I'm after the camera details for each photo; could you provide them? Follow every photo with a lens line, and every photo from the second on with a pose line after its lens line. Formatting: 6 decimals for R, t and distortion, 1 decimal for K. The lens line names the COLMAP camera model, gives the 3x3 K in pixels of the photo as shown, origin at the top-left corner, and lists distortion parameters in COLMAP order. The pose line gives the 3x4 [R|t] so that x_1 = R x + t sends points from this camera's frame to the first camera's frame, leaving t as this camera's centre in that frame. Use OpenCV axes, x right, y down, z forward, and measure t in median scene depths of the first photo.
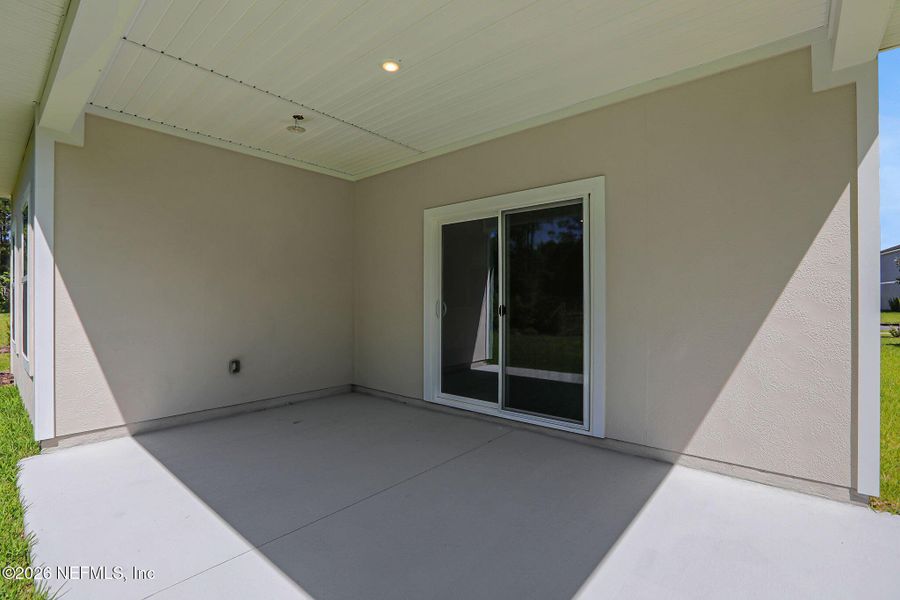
lens RADIAL K [[409.0, 0, 450.0], [0, 409.0, 300.0], [0, 0, 1]] dist [-0.028672, -0.000012]
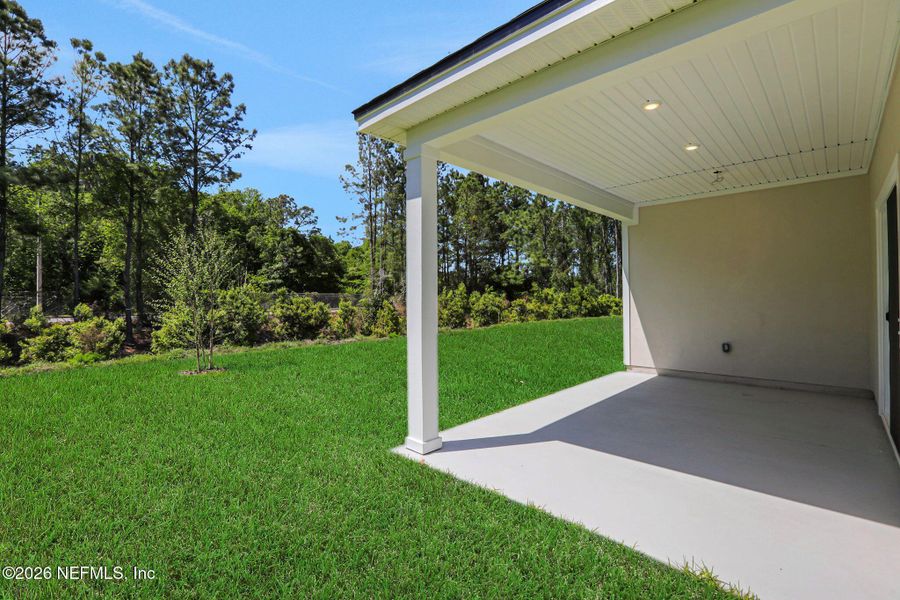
lens RADIAL K [[409.0, 0, 450.0], [0, 409.0, 300.0], [0, 0, 1]] dist [-0.028672, -0.000012]
pose [[-0.055711, 0.013031, -0.998362, 0.924524], [0.015884, 0.999800, 0.012163, -0.035066], [0.998321, -0.015180, -0.055907, 0.120339]]
